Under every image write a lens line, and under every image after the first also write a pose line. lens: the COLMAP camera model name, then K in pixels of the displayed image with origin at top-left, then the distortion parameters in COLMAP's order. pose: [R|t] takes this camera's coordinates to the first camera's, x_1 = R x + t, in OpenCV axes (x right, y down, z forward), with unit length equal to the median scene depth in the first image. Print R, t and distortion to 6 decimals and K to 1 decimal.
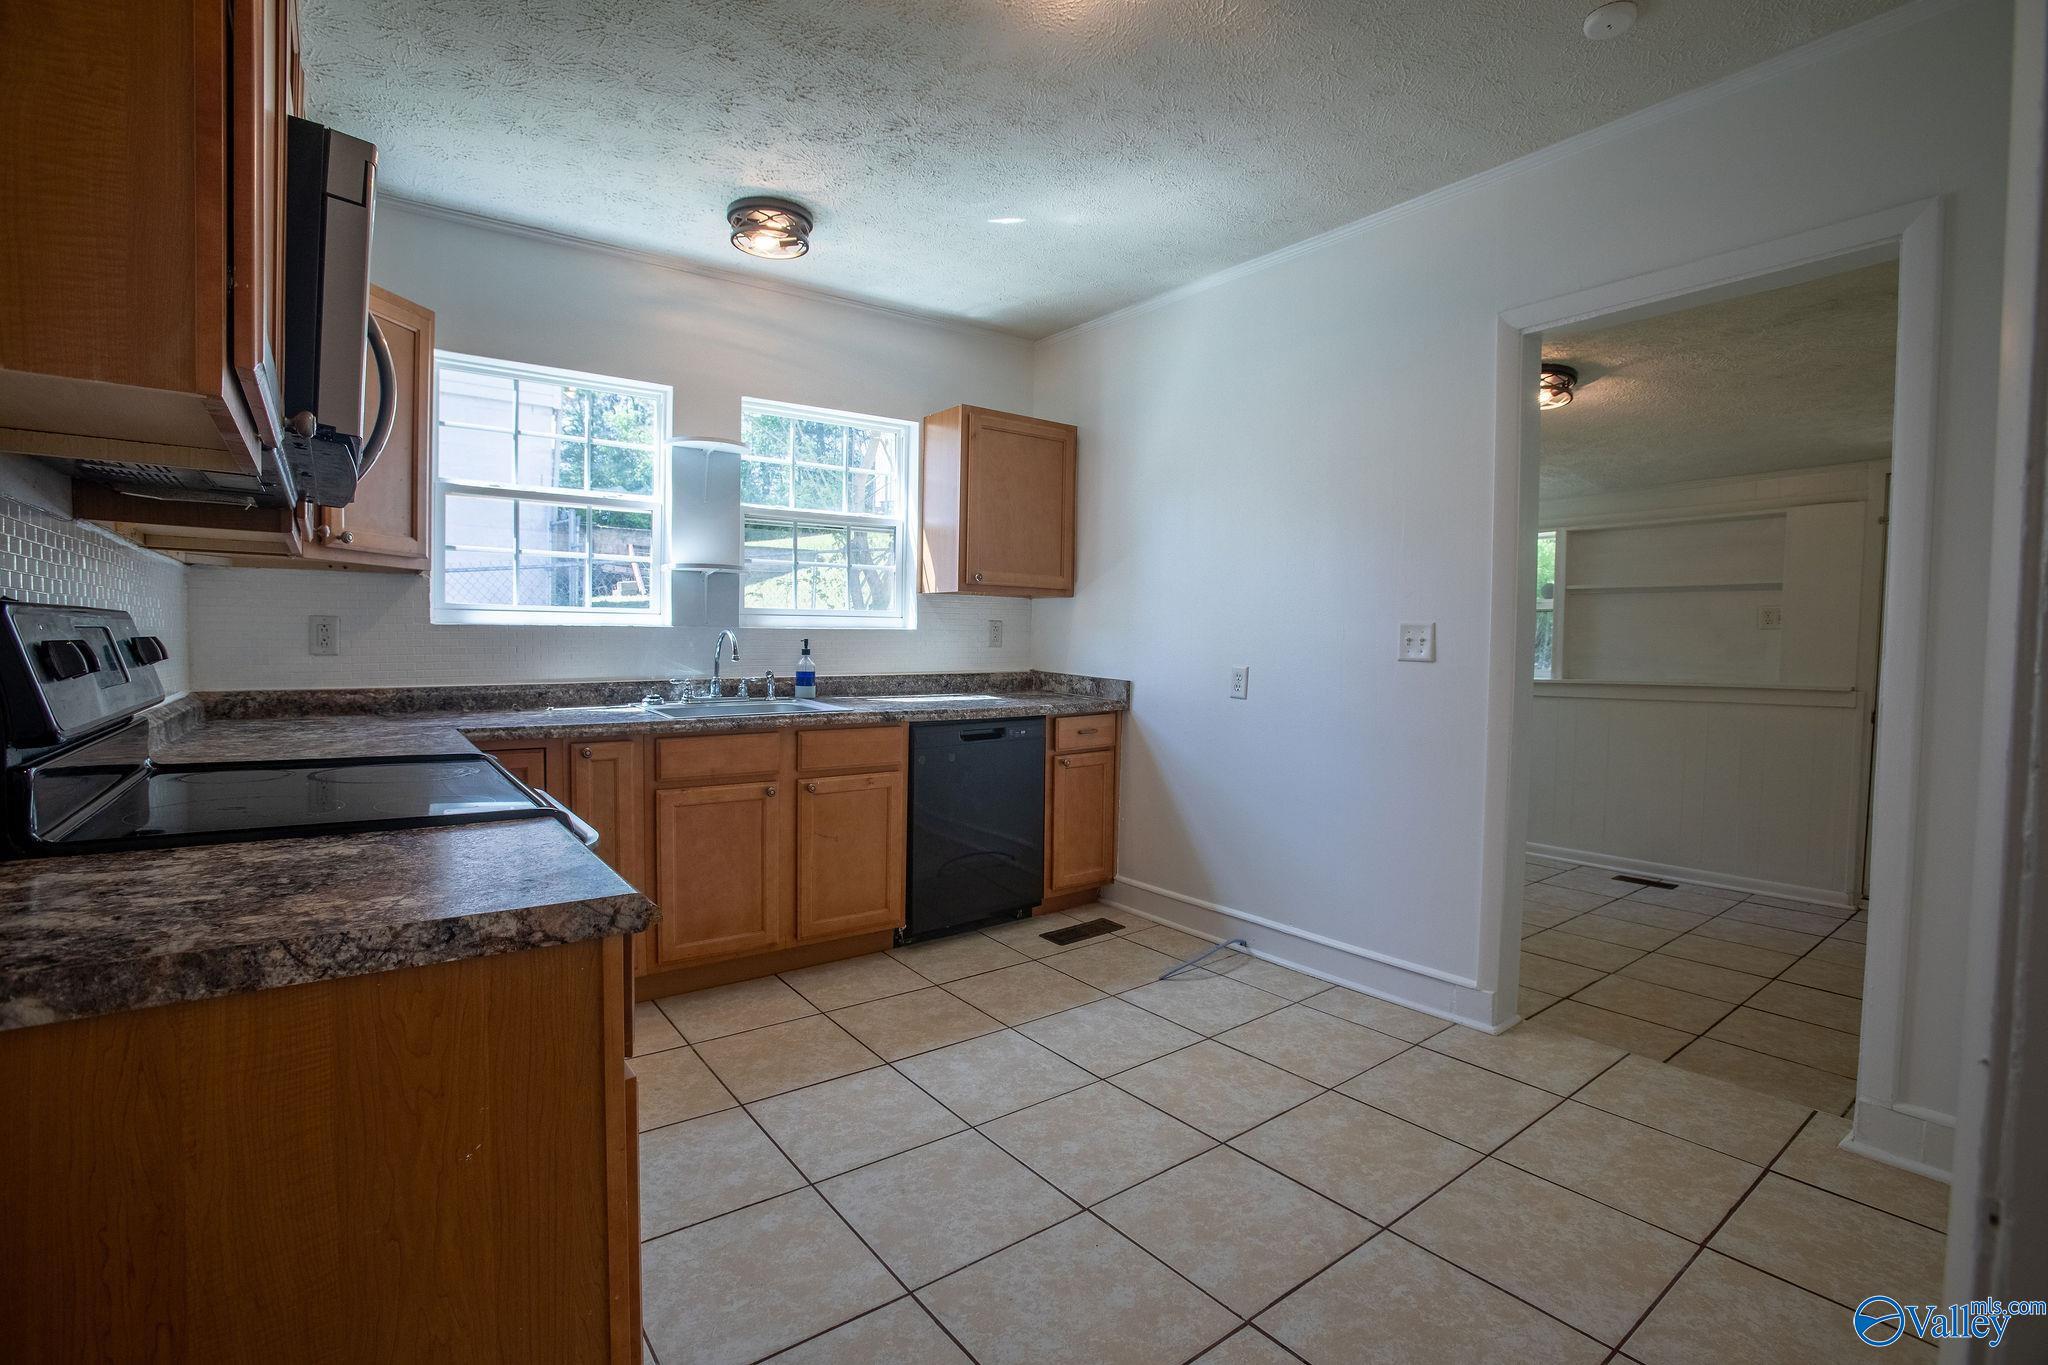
lens RADIAL K [[933.1, 0, 1019.7], [0, 933.1, 680.9], [0, 0, 1]] dist [-0.088991, 0.038535]
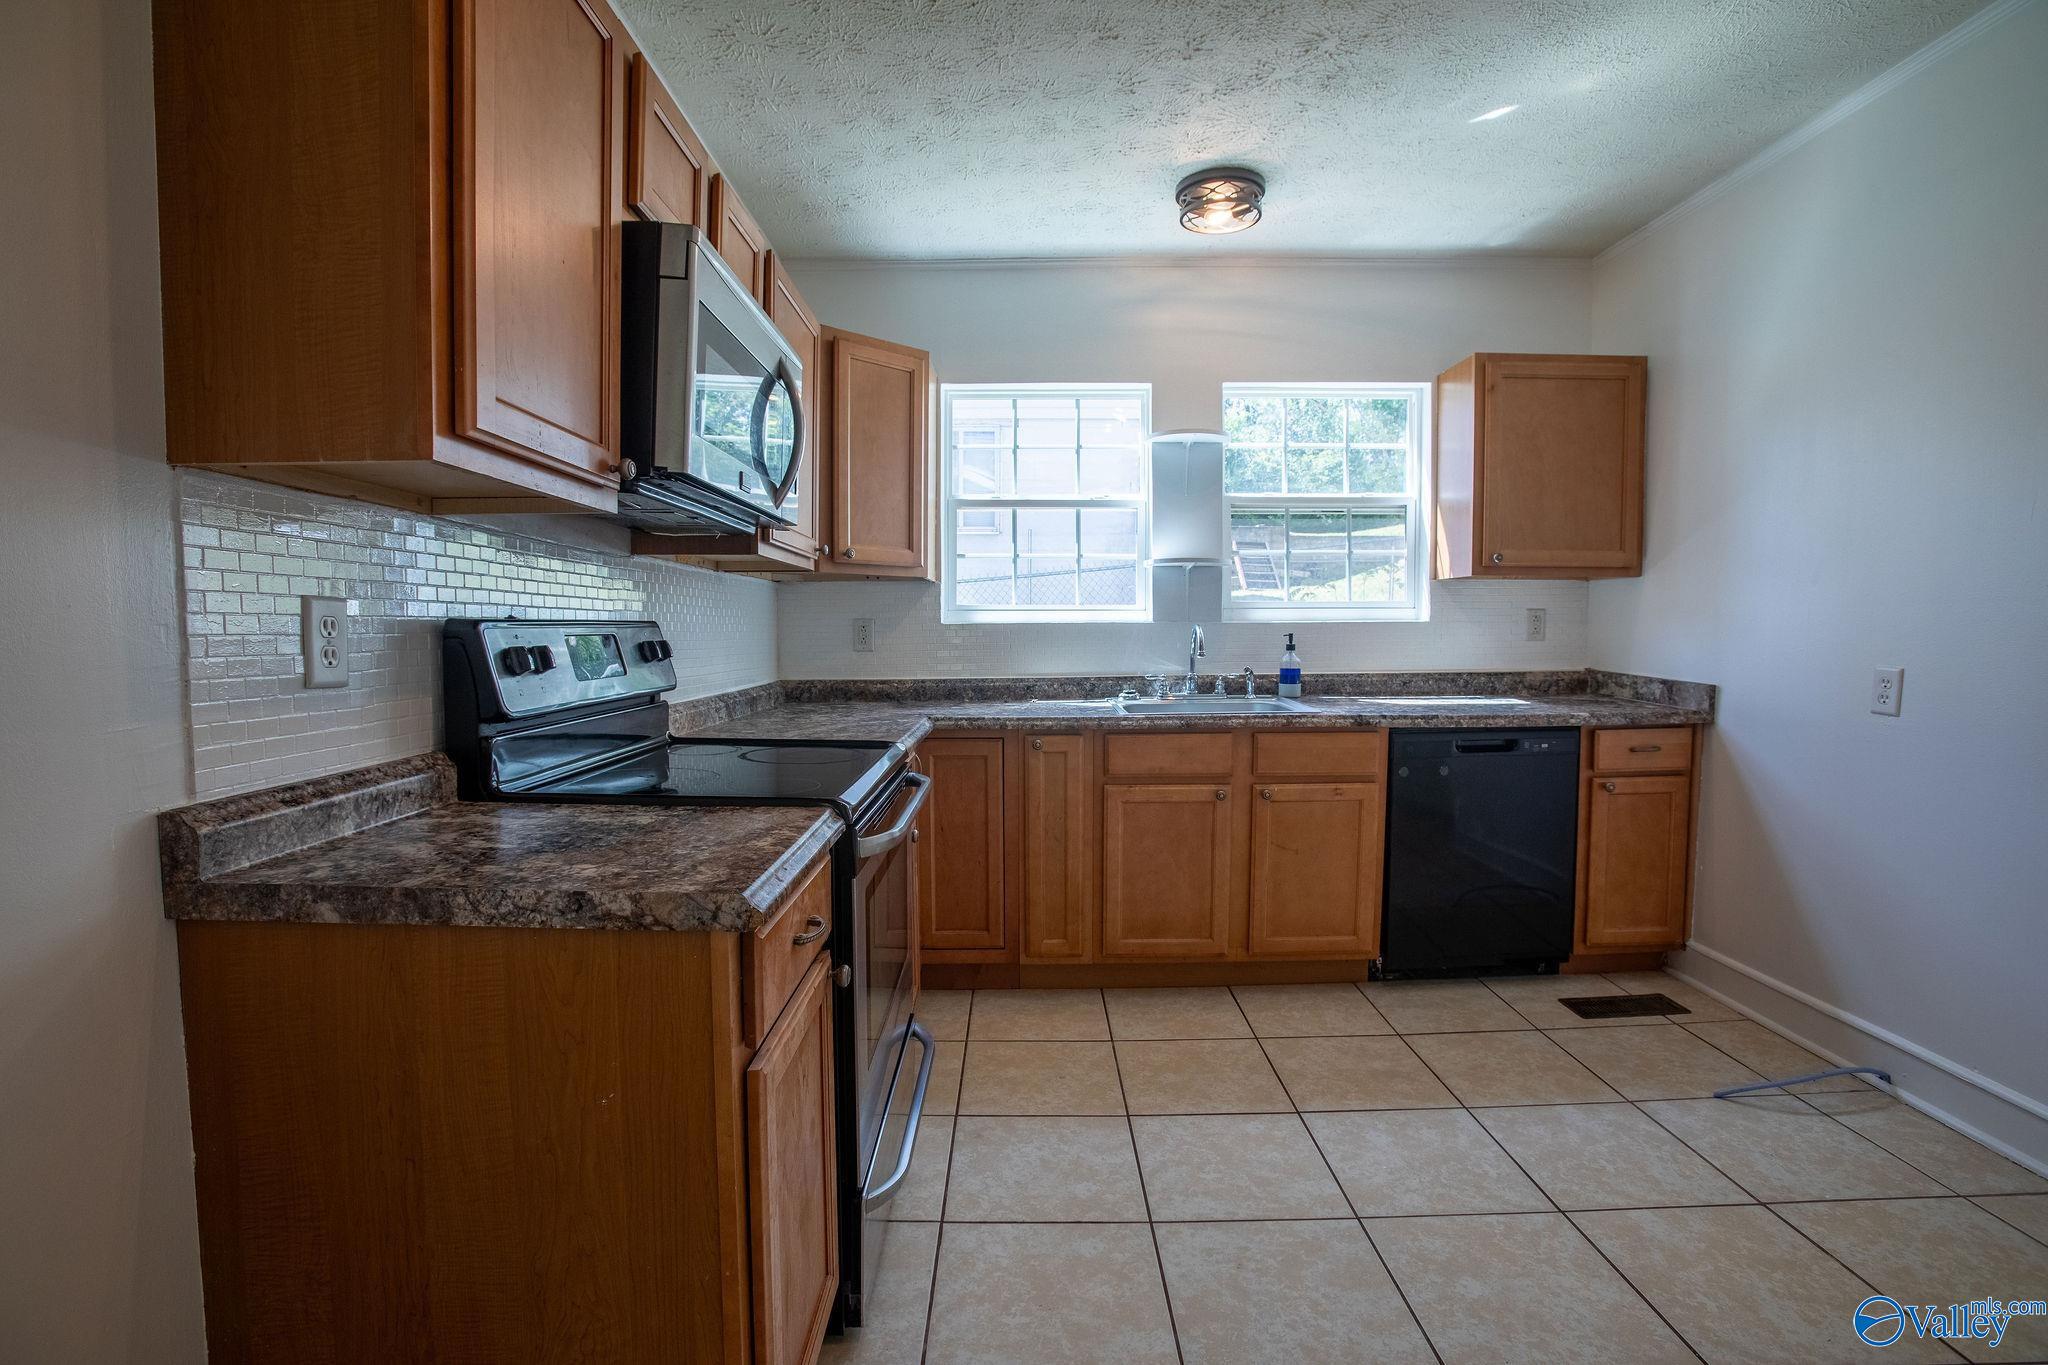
lens RADIAL K [[933.1, 0, 1019.7], [0, 933.1, 680.9], [0, 0, 1]] dist [-0.088991, 0.038535]
pose [[0.797204, 0.017682, -0.603450, 0.137560], [-0.012742, 0.999841, 0.012465, -0.006588], [0.603575, -0.002248, 0.797303, 0.114324]]
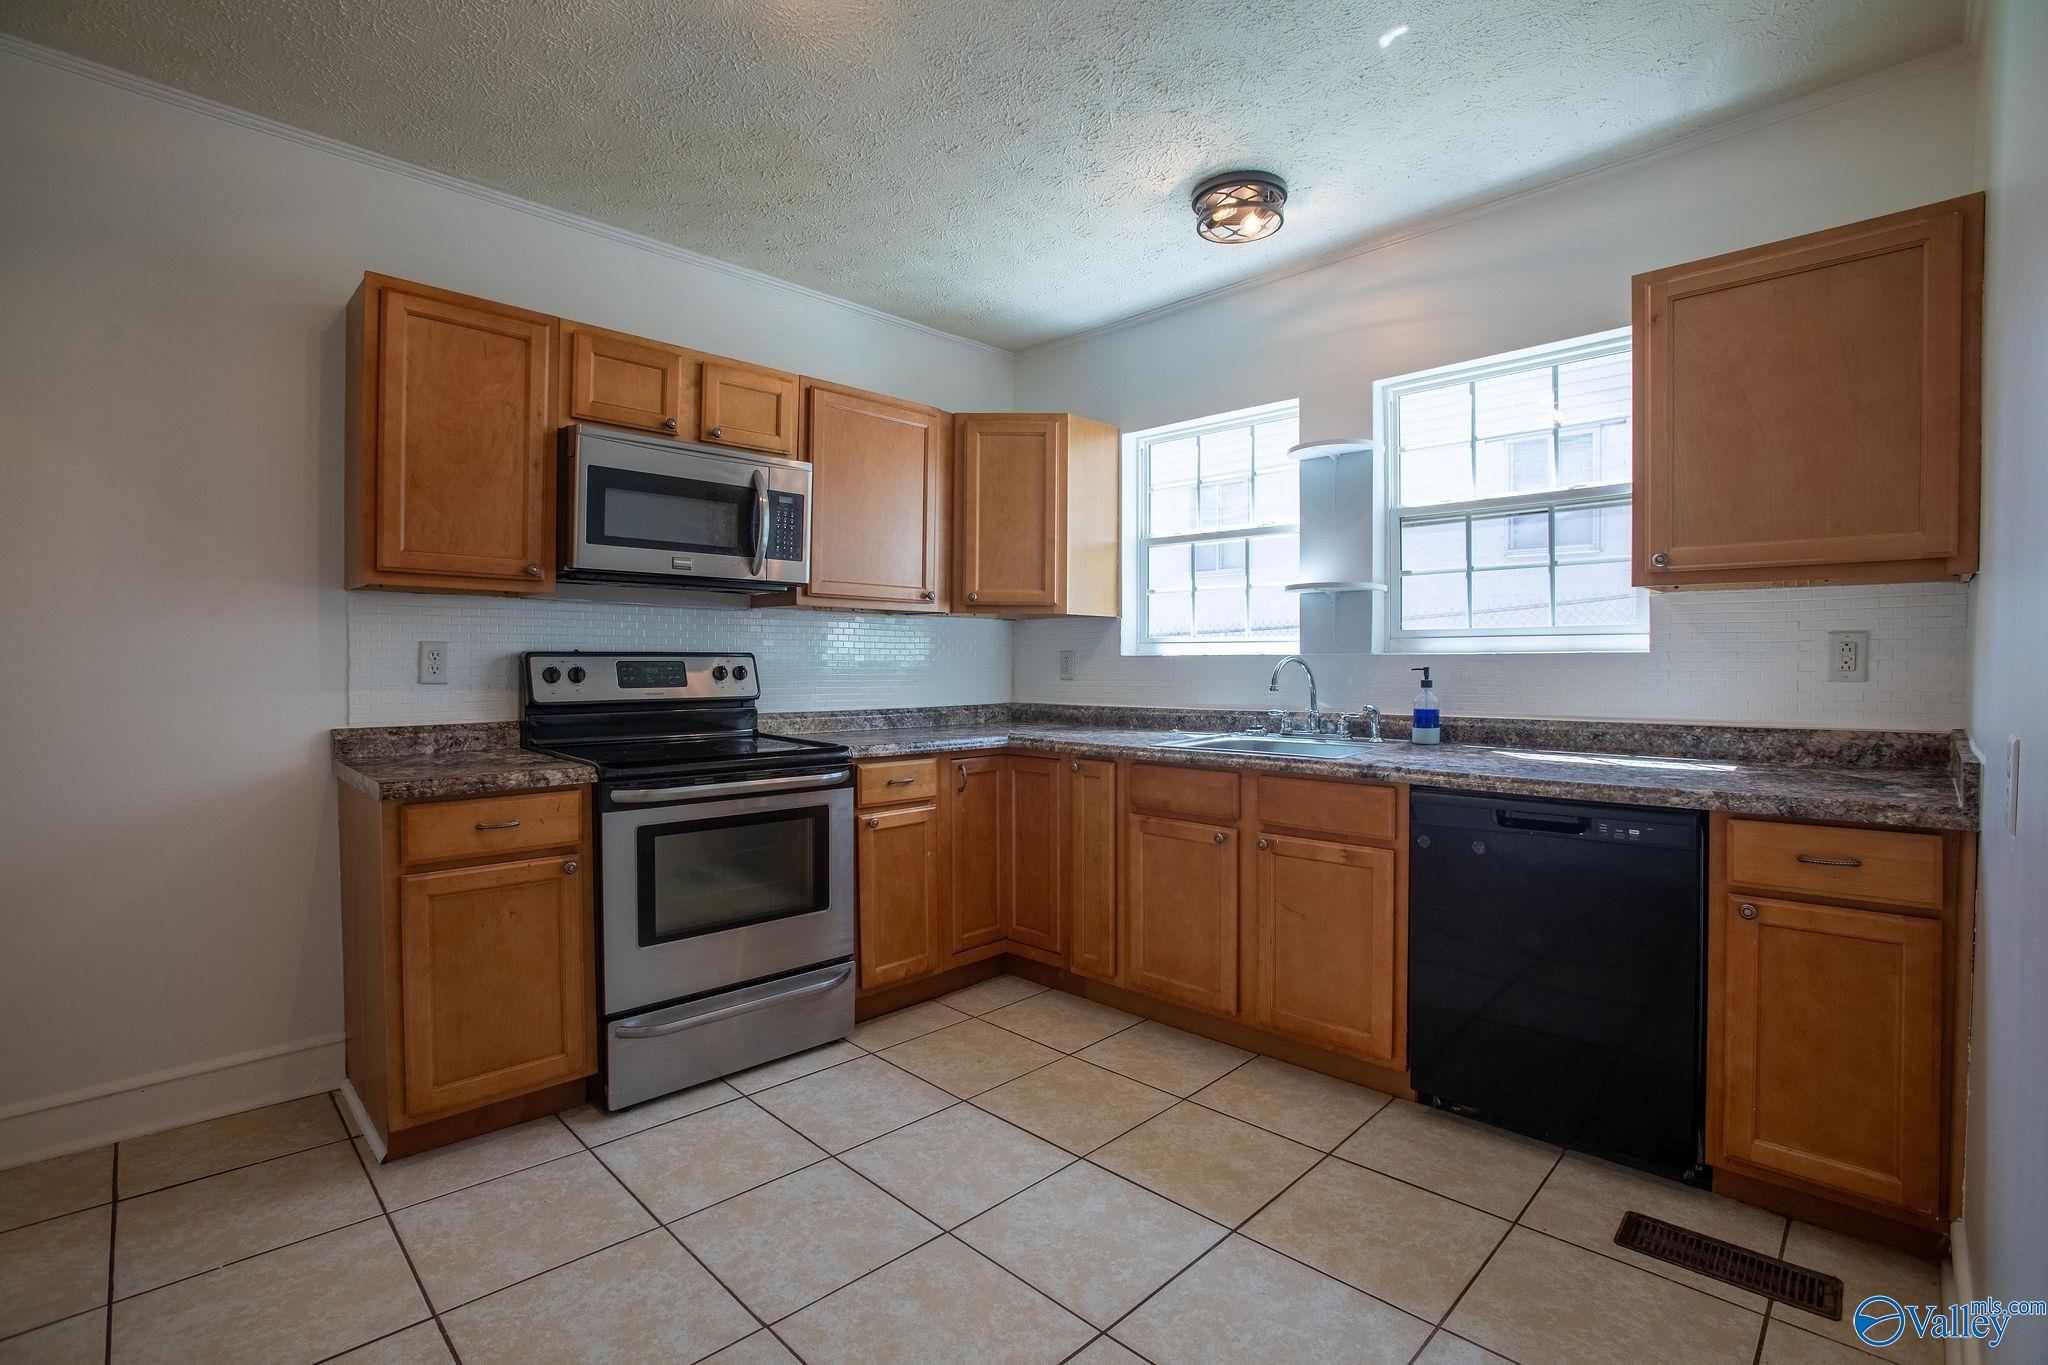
lens RADIAL K [[933.1, 0, 1019.7], [0, 933.1, 680.9], [0, 0, 1]] dist [-0.088991, 0.038535]
pose [[0.138657, 0.006601, -0.990318, 0.574884], [-0.044749, 0.998998, 0.000394, -0.022488], [0.989329, 0.044261, 0.138813, 0.669154]]
